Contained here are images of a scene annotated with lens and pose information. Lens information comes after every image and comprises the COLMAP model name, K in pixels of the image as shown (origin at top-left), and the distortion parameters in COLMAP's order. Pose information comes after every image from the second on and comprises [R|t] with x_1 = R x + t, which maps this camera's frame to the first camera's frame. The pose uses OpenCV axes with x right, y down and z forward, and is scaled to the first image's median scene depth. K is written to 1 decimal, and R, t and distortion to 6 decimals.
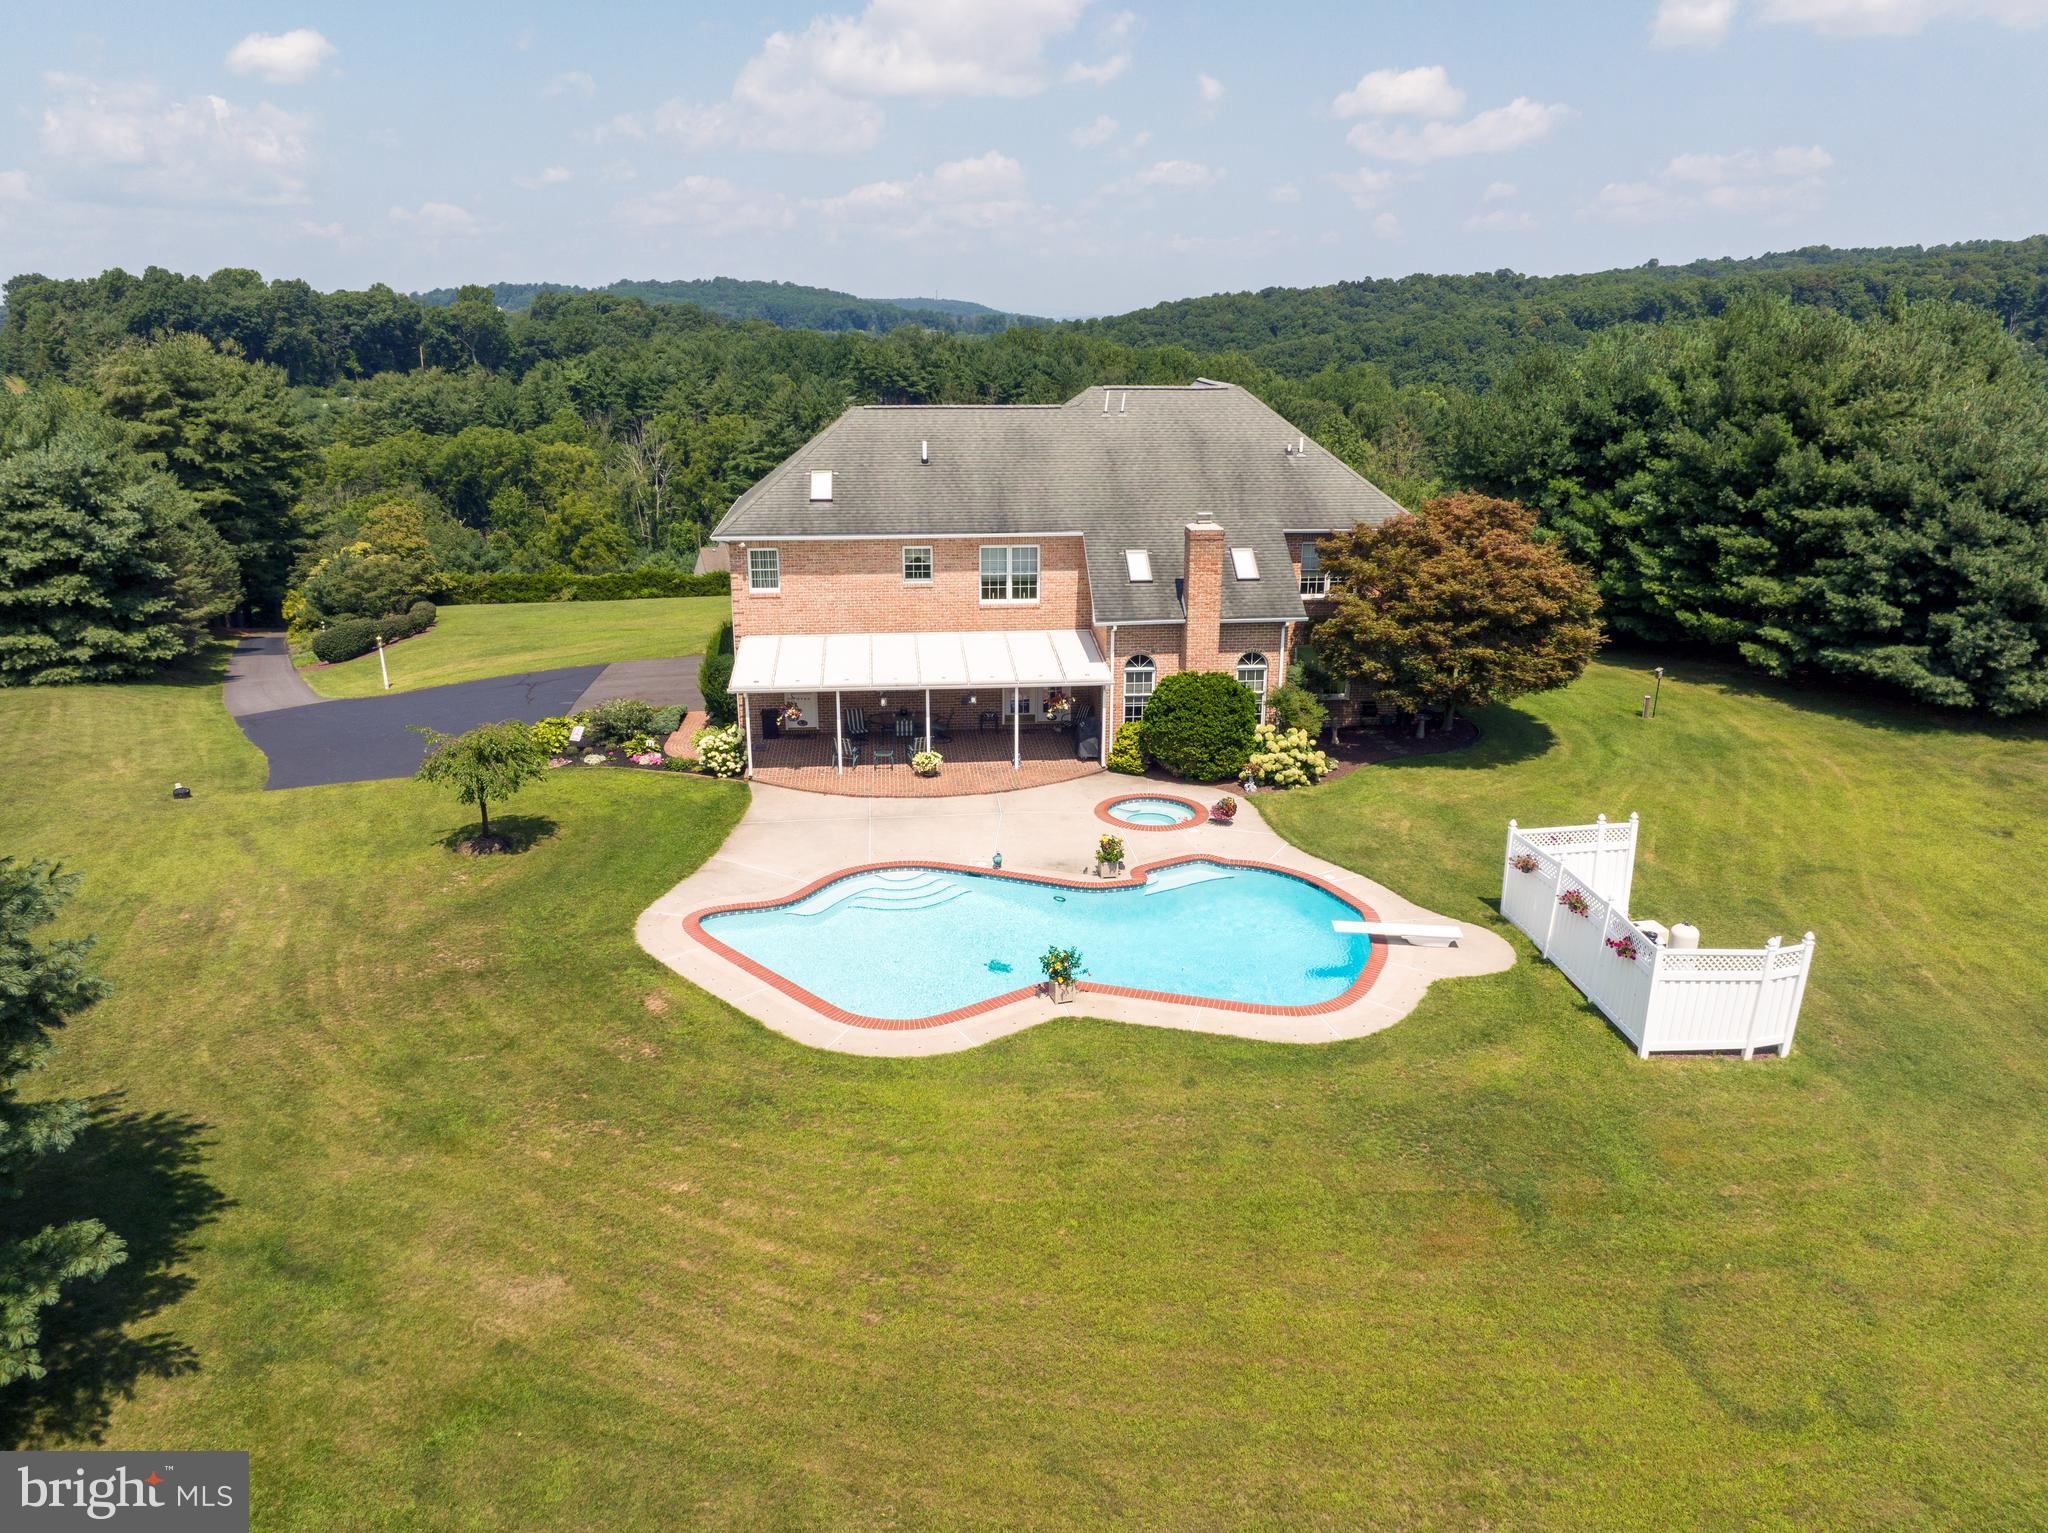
lens RADIAL K [[1439.3, 0, 1020.3], [0, 1439.3, 773.5], [0, 0, 1]] dist [-0.047602, 0.017841]
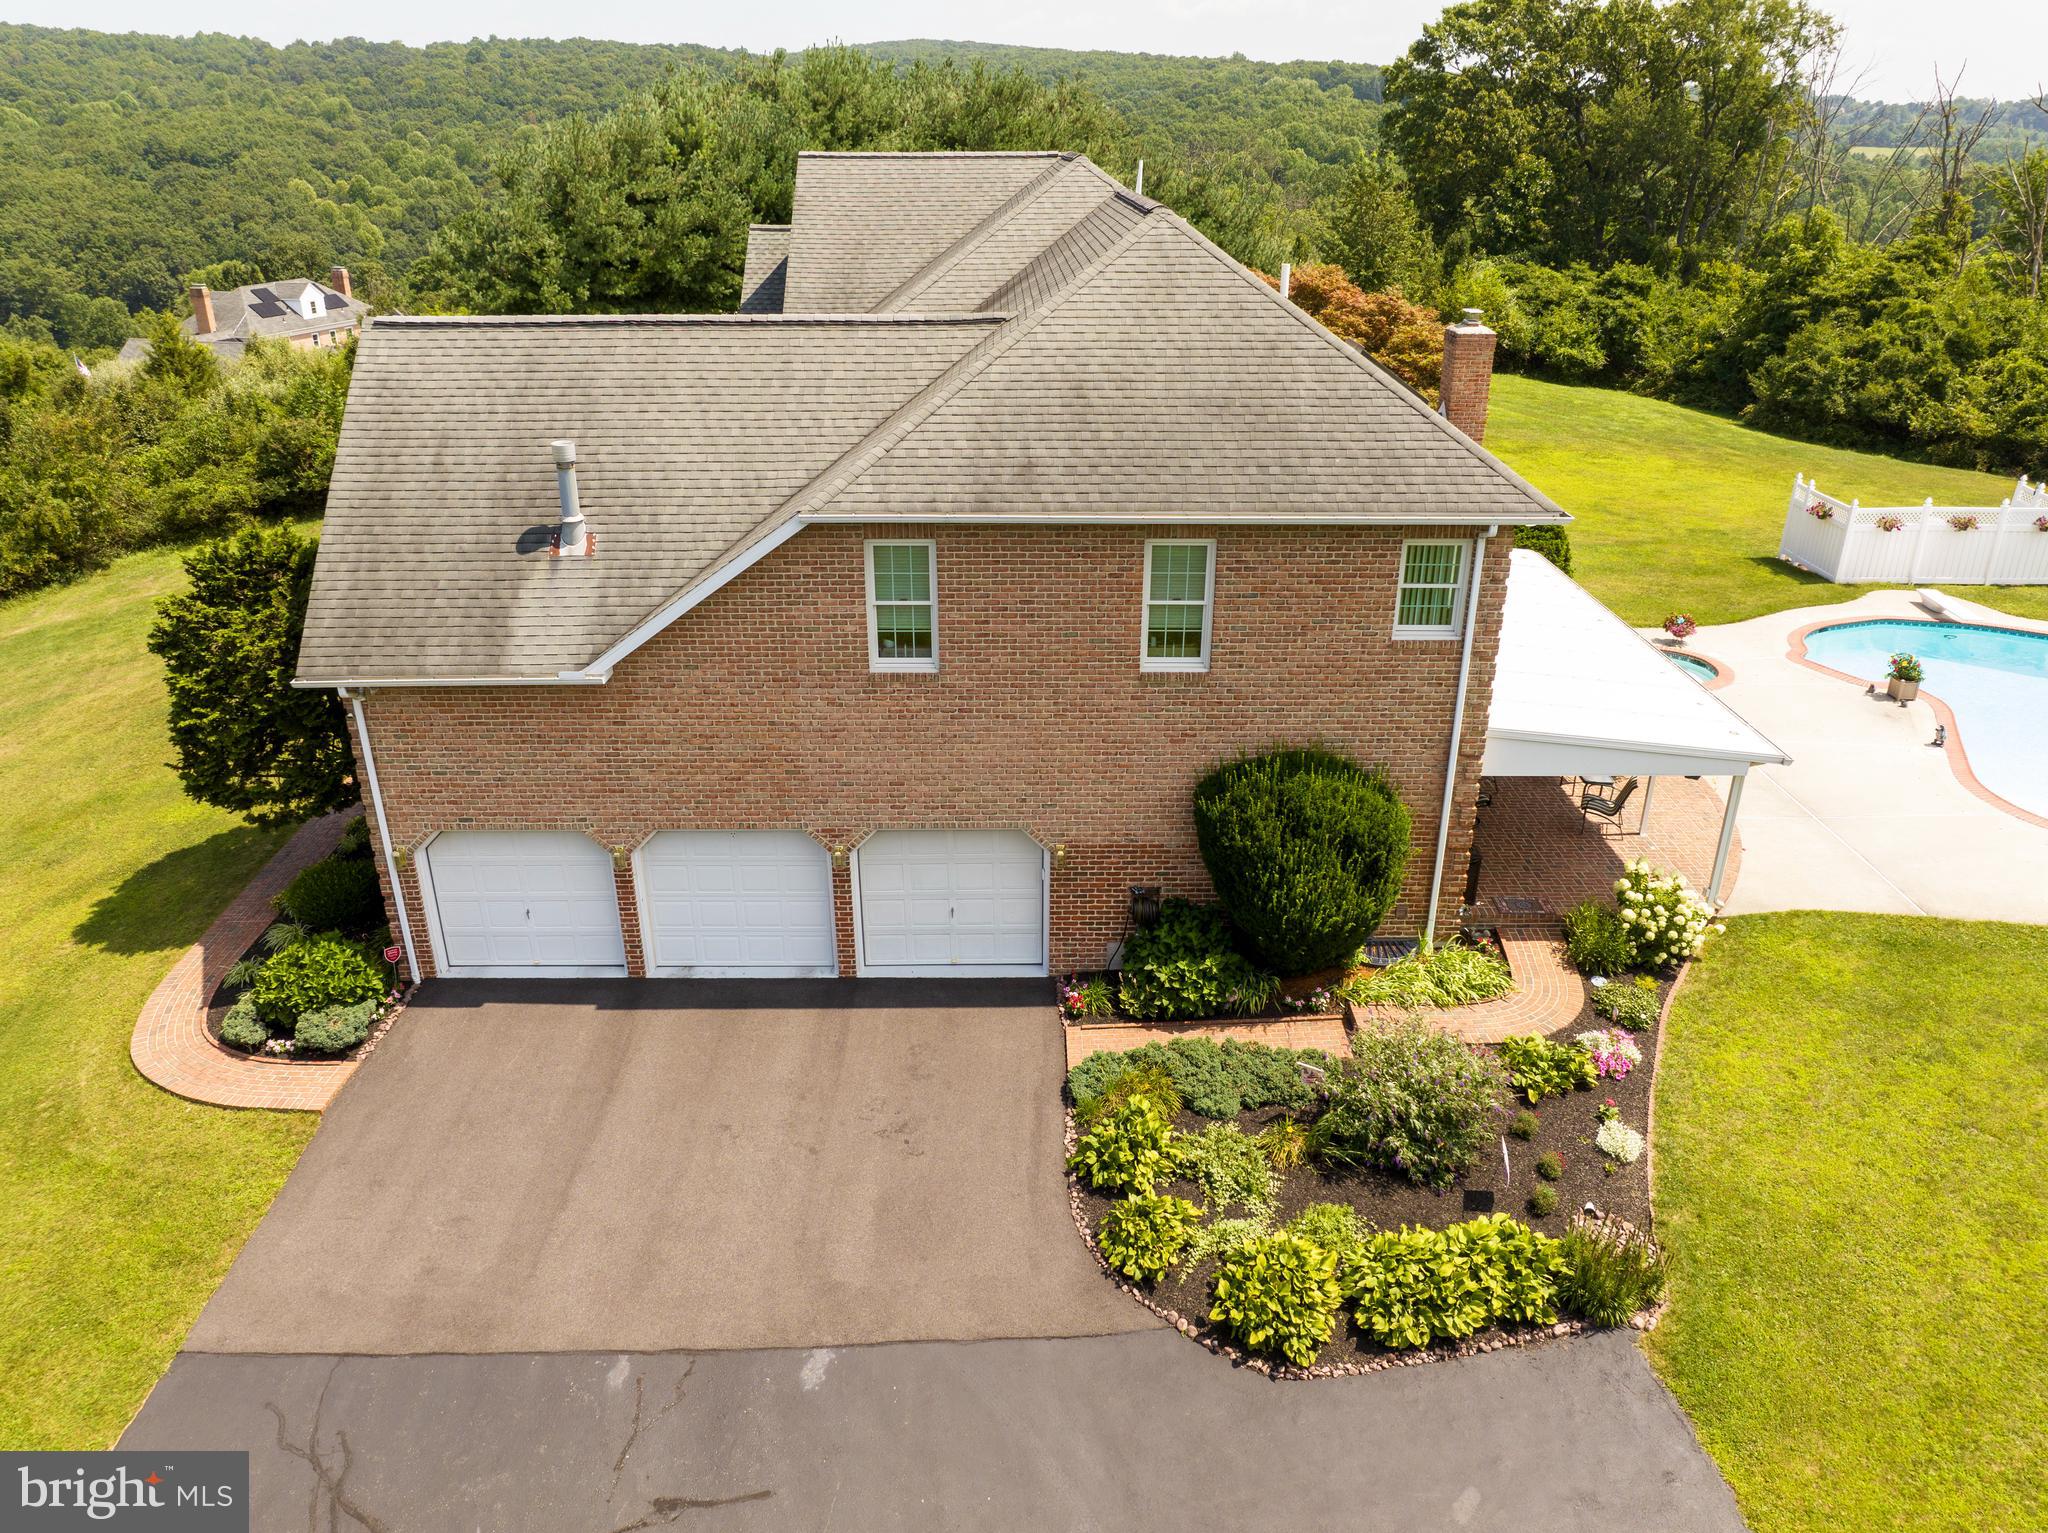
lens RADIAL K [[1439.3, 0, 1030.8], [0, 1439.3, 772.3], [0, 0, 1]] dist [-0.047602, 0.017841]
pose [[0.081654, -0.410259, 0.908306, -0.651175], [0.304155, 0.878132, 0.369288, -0.305818], [-0.949117, 0.246112, 0.196485, 1.091044]]
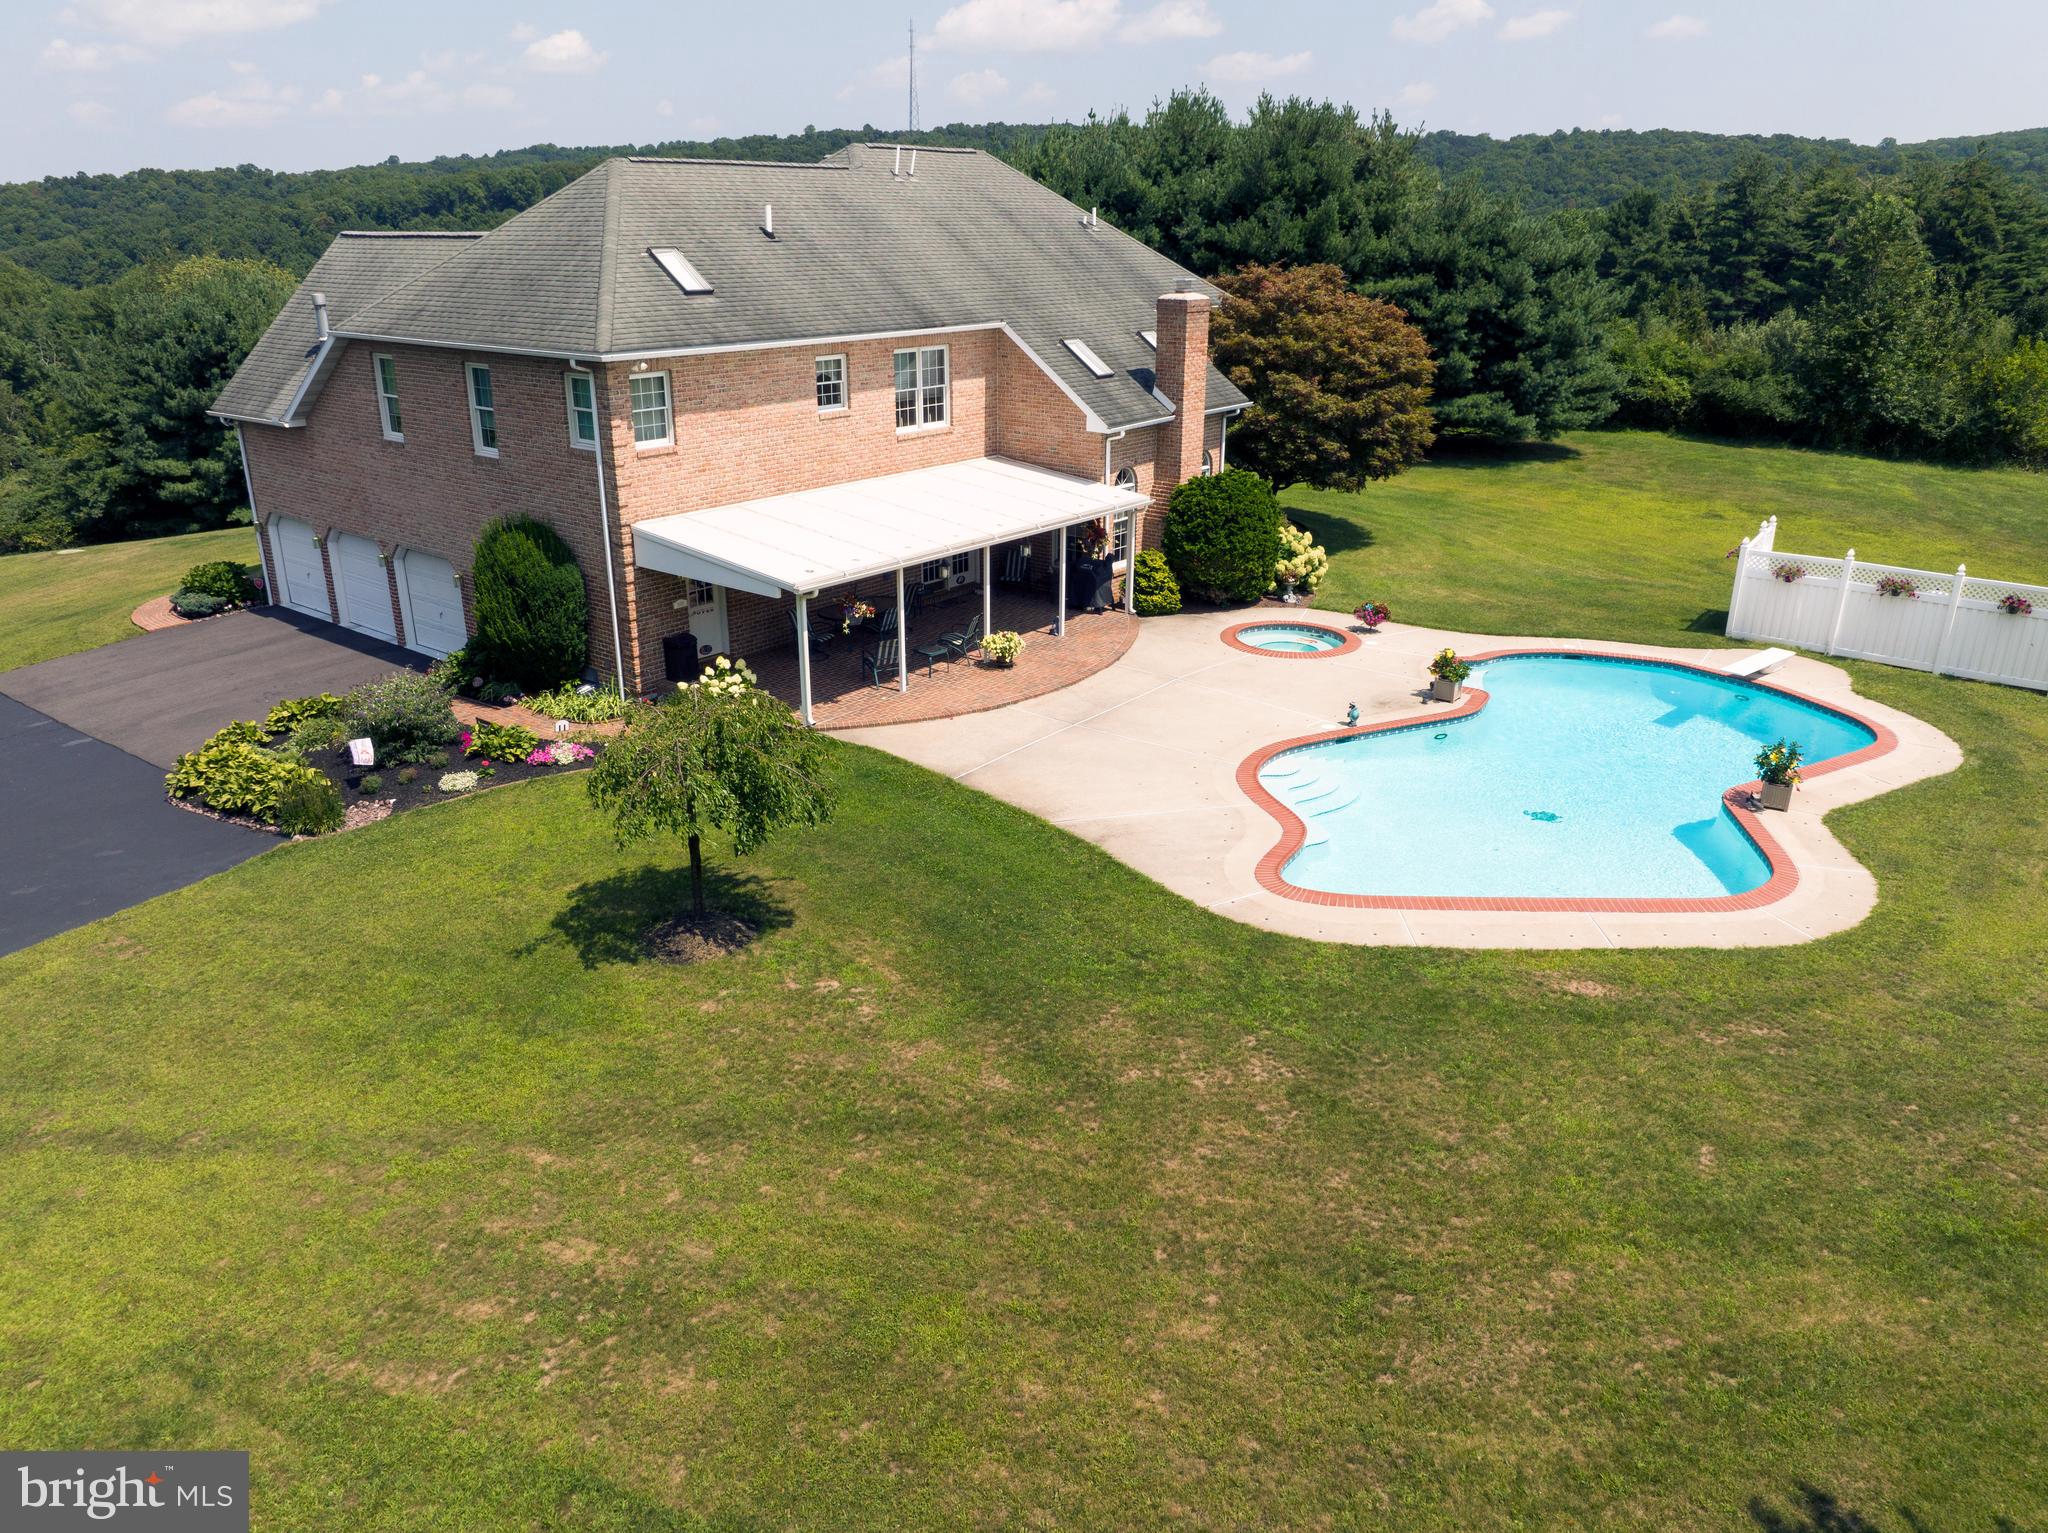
lens RADIAL K [[1439.3, 0, 1022.0], [0, 1439.3, 779.4], [0, 0, 1]] dist [-0.047602, 0.017841]
pose [[0.695765, -0.261412, 0.669011, -0.534432], [0.217918, 0.964343, 0.150178, -0.047889], [-0.684414, 0.041301, 0.727923, 0.464661]]
